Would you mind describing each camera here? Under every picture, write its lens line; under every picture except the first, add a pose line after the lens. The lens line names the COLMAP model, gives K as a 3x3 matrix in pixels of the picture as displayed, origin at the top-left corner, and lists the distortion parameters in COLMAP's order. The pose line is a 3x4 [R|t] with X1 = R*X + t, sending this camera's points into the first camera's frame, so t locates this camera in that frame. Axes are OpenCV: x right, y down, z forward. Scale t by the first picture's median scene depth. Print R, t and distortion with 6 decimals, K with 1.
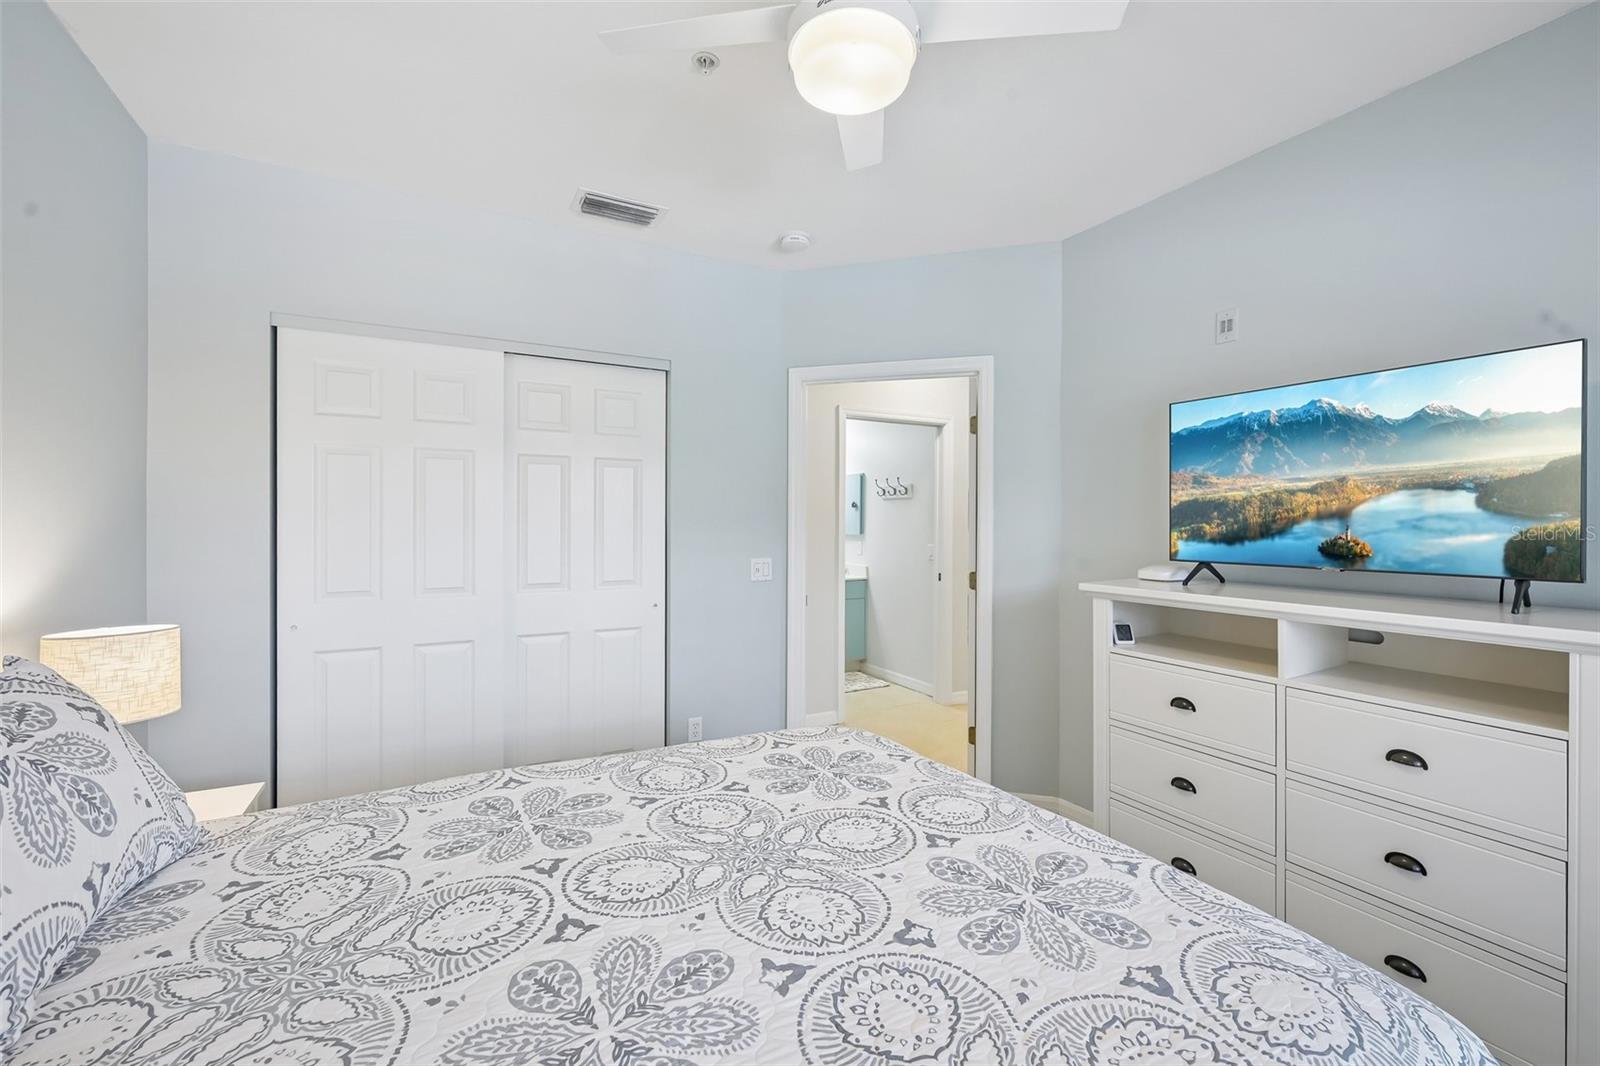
lens RADIAL K [[669.9, 0, 800.0], [0, 669.9, 533.0], [0, 0, 1]] dist [-0.000780, 0.000198]
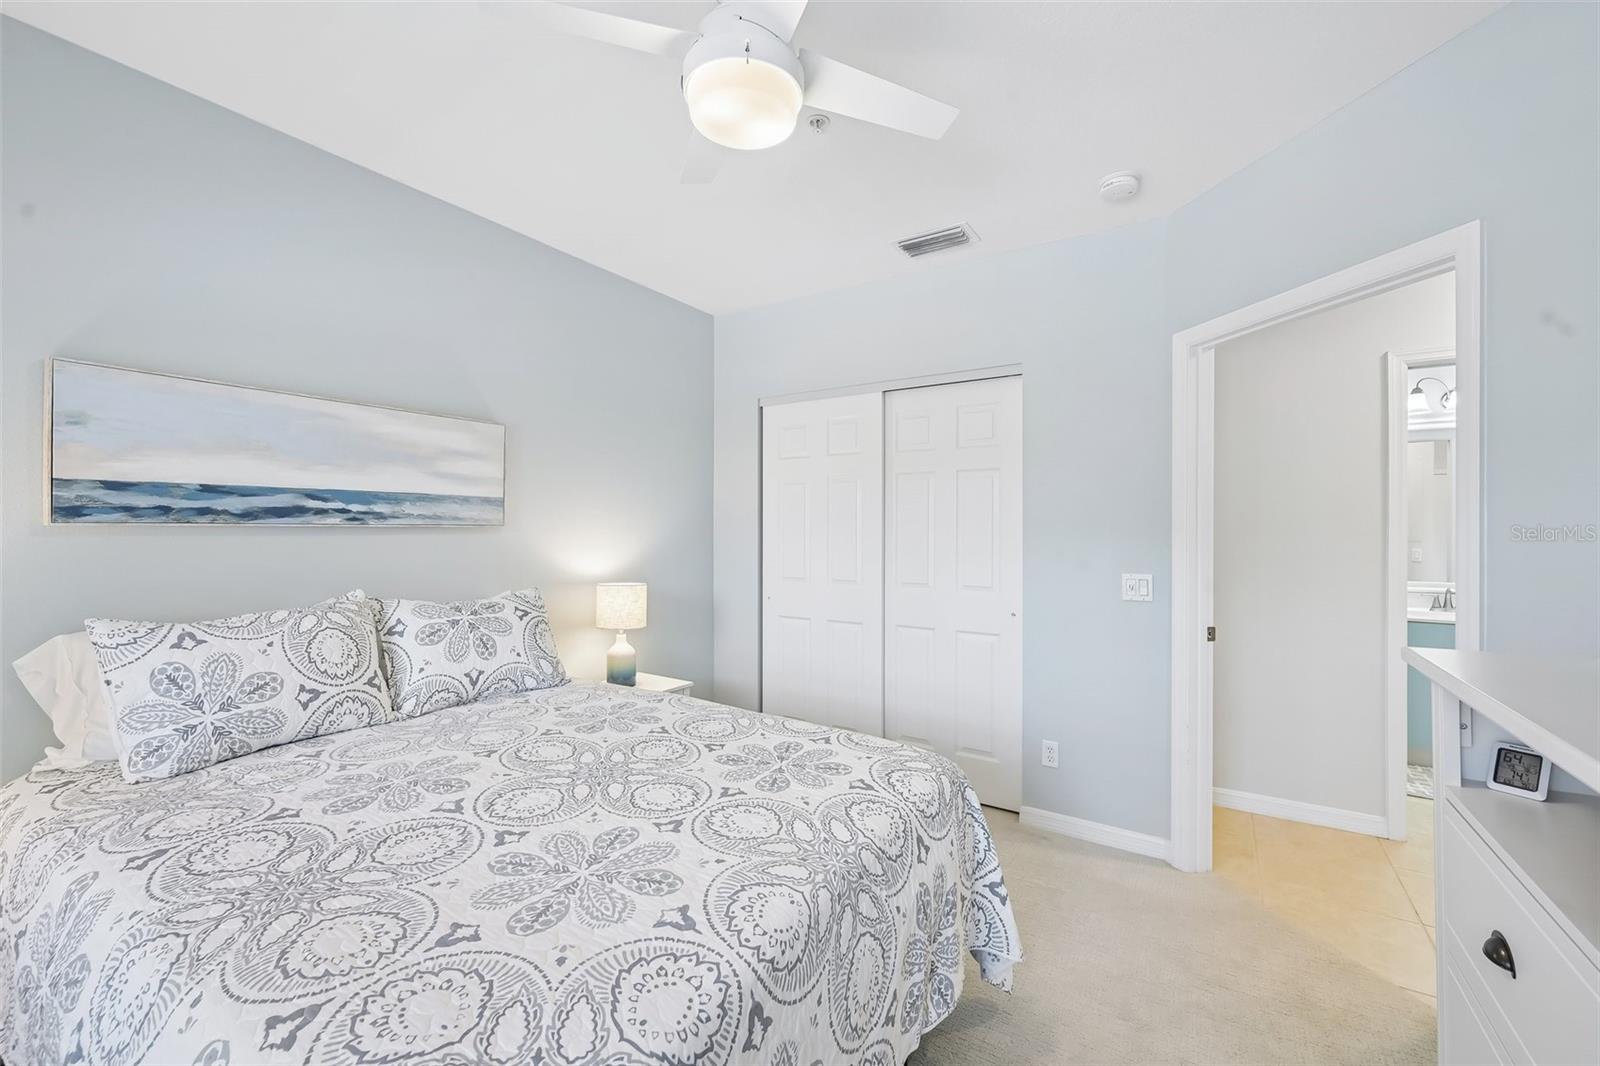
lens RADIAL K [[654.1, 0, 801.8], [0, 654.1, 537.1], [0, 0, 1]] dist [0.000234, -0.000032]
pose [[0.475327, 0.006731, -0.879784, 1.078236], [-0.014393, 0.999896, -0.000126, -0.003530], [0.879692, 0.012722, 0.475374, 0.601624]]
